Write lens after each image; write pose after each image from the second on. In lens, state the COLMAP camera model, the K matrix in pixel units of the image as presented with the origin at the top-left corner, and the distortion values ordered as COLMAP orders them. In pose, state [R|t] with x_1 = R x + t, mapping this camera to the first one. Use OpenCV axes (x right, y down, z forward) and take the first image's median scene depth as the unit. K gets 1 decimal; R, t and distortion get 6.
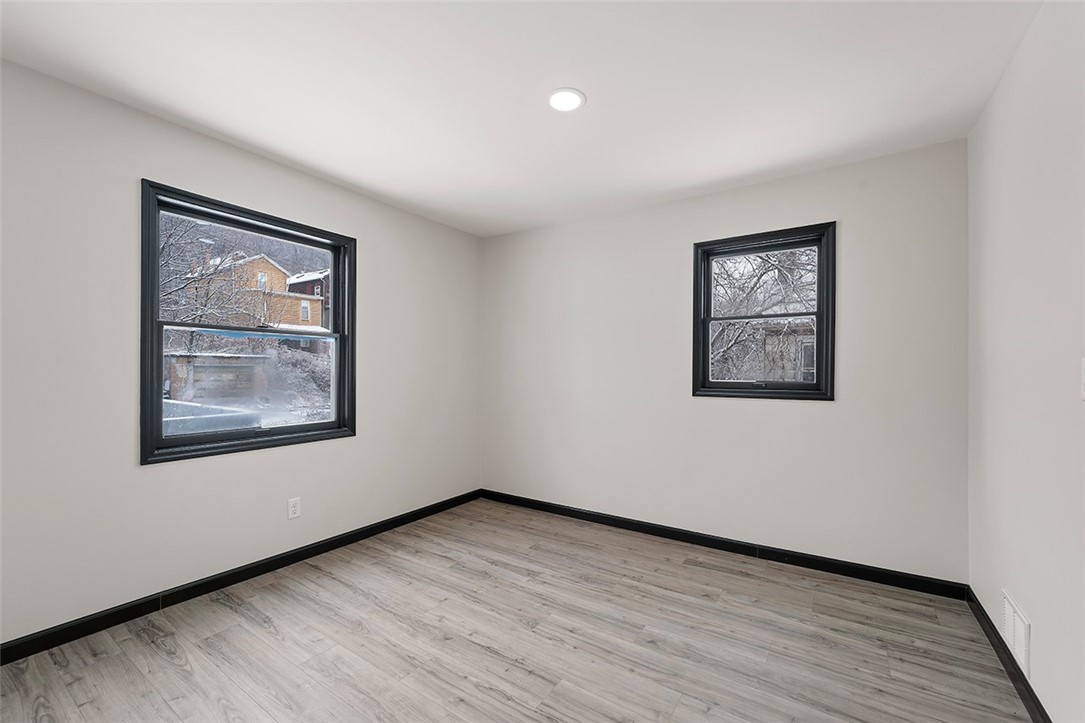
lens RADIAL K [[437.7, 0, 543.4], [0, 437.7, 368.3], [0, 0, 1]] dist [-0.002168, -0.001902]
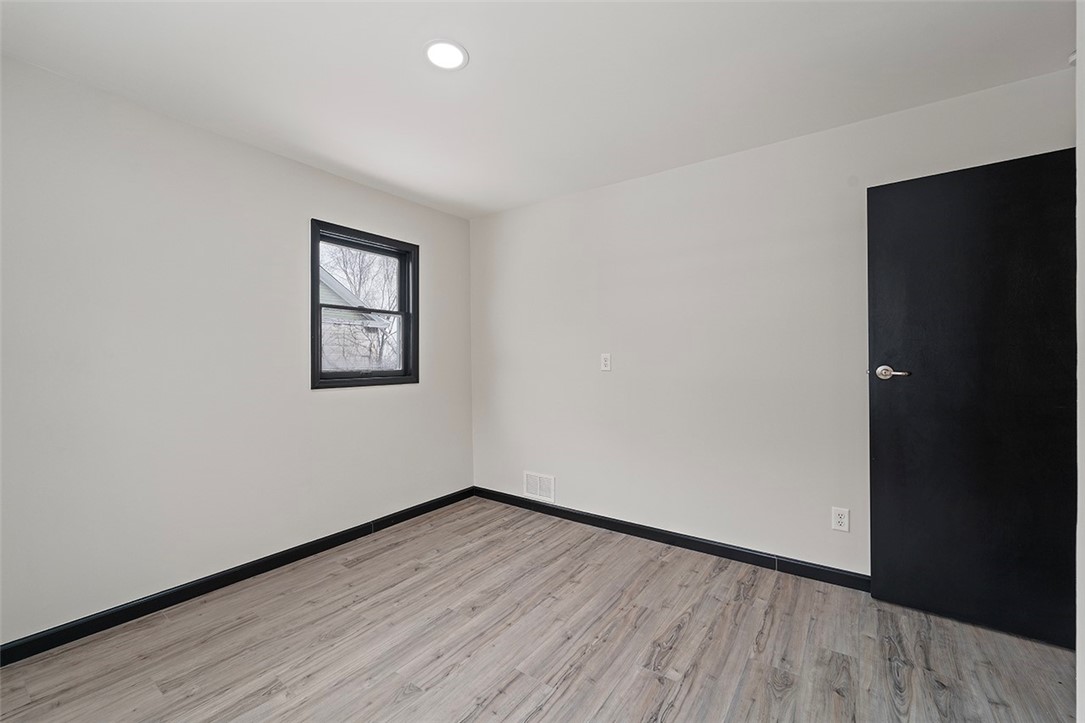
lens RADIAL K [[437.7, 0, 540.9], [0, 437.7, 357.5], [0, 0, 1]] dist [-0.002168, -0.001902]
pose [[0.036840, 0.000668, 0.999321, -0.710769], [-0.000544, 1.000000, -0.000649, -0.000995], [-0.999321, -0.000520, 0.036841, 0.670982]]
